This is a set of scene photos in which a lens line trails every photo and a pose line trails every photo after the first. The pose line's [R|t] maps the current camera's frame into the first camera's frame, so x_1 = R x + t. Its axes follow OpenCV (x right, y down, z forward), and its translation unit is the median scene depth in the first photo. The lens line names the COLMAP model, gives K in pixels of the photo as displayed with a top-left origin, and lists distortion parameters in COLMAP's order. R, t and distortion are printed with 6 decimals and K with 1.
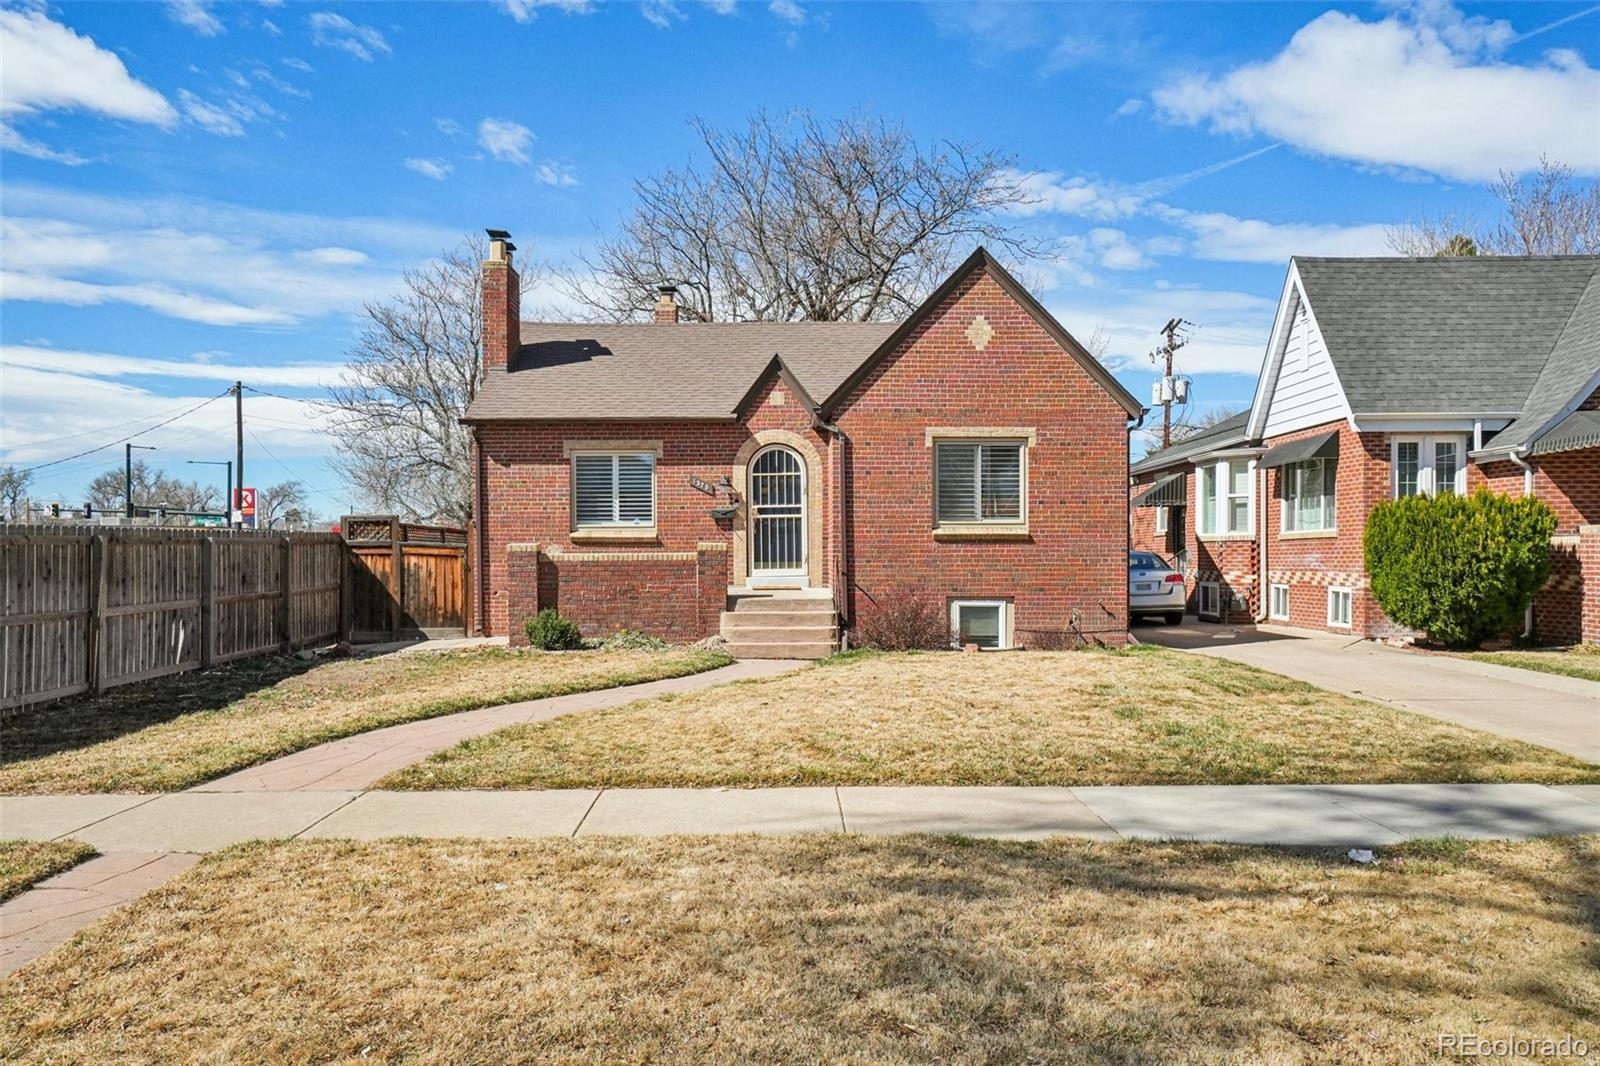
lens RADIAL K [[1216.5, 0, 800.0], [0, 1216.5, 533.0], [0, 0, 1]] dist [0.006632, 0.001100]
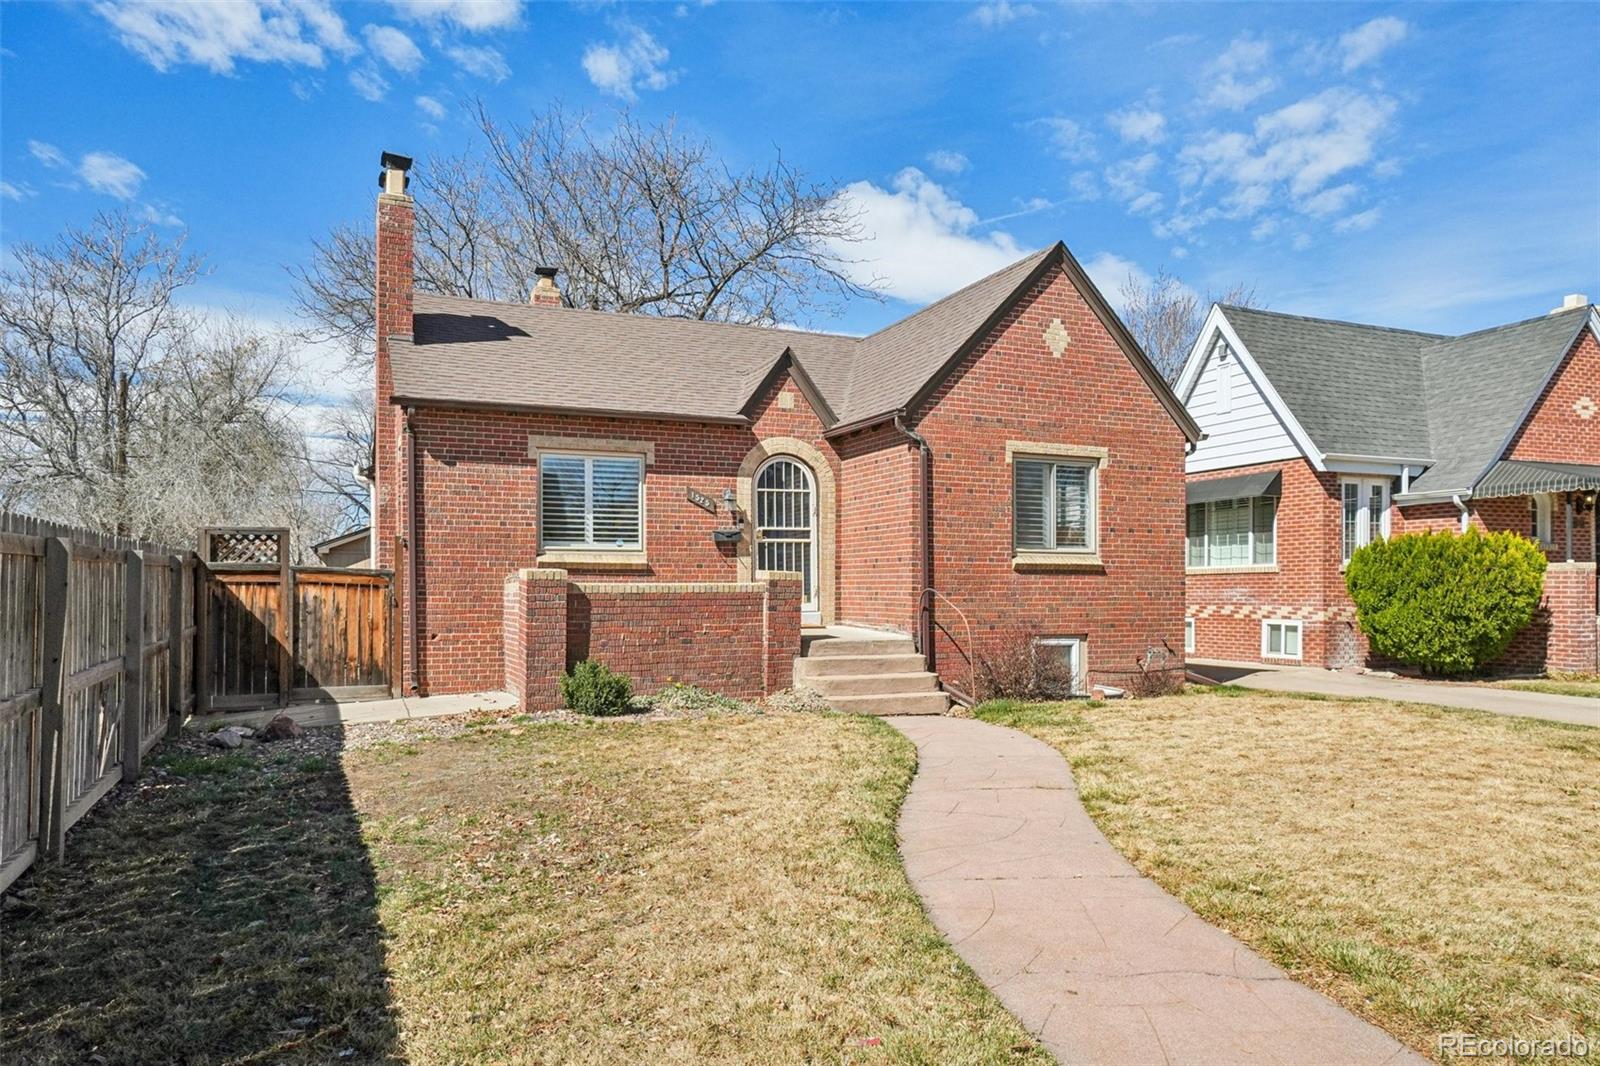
lens RADIAL K [[1075.8, 0, 800.0], [0, 1075.8, 574.0], [0, 0, 1]] dist [-0.009561, -0.001070]
pose [[0.922541, 0.009371, 0.385786, -0.297427], [-0.010504, 0.999944, 0.000829, 0.008615], [-0.385757, -0.004817, 0.922588, 0.314817]]
